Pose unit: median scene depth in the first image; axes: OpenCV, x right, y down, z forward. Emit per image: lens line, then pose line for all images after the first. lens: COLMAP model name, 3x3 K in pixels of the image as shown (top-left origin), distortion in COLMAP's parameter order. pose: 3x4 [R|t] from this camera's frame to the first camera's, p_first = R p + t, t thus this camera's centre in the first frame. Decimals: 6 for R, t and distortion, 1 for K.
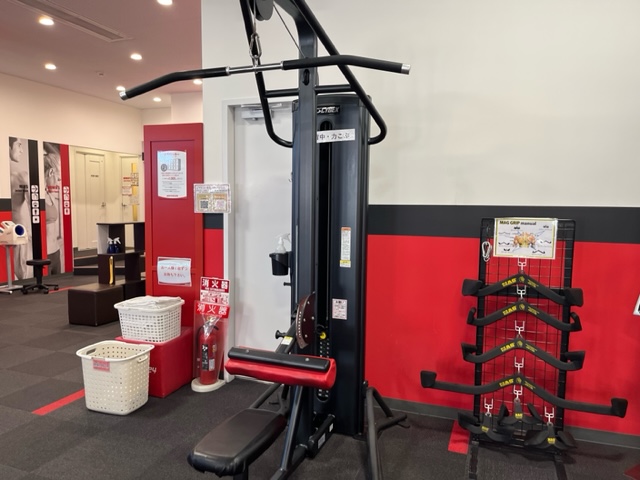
lens RADIAL K [[486.9, 0, 314.2], [0, 486.9, 238.9], [0, 0, 1]] dist [0.008955, -0.000909]
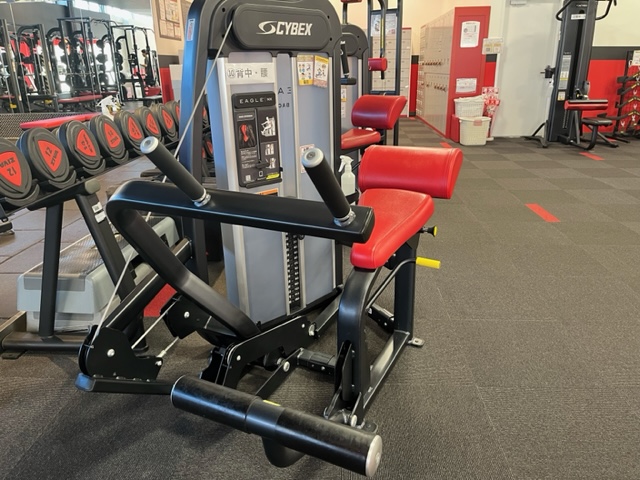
lens RADIAL K [[479.4, 0, 320.0], [0, 479.4, 240.0], [0, 0, 1]] dist [0.011588, -0.032688]
pose [[0.950316, -0.132874, 0.281503, -1.568464], [0.053184, 0.960330, 0.273749, 0.107729], [-0.306709, -0.245177, 0.919683, -0.831399]]
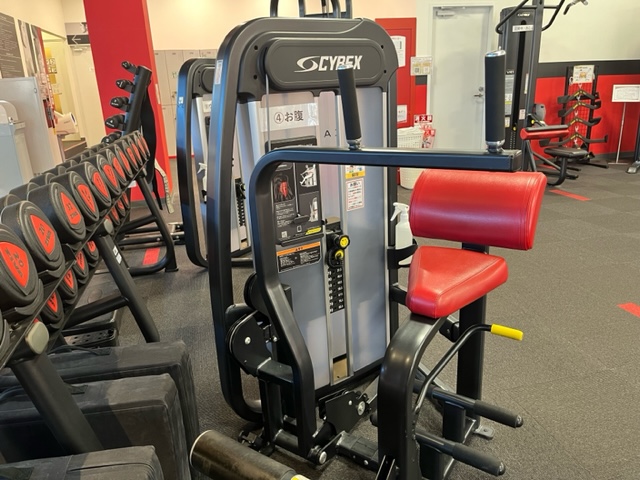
lens RADIAL K [[486.9, 0, 314.2], [0, 486.9, 238.9], [0, 0, 1]] dist [0.008955, -0.000909]
pose [[0.827216, -0.216356, 0.518559, -1.512446], [0.098782, 0.964518, 0.244843, 0.043725], [-0.553132, -0.151314, 0.819237, -0.265821]]
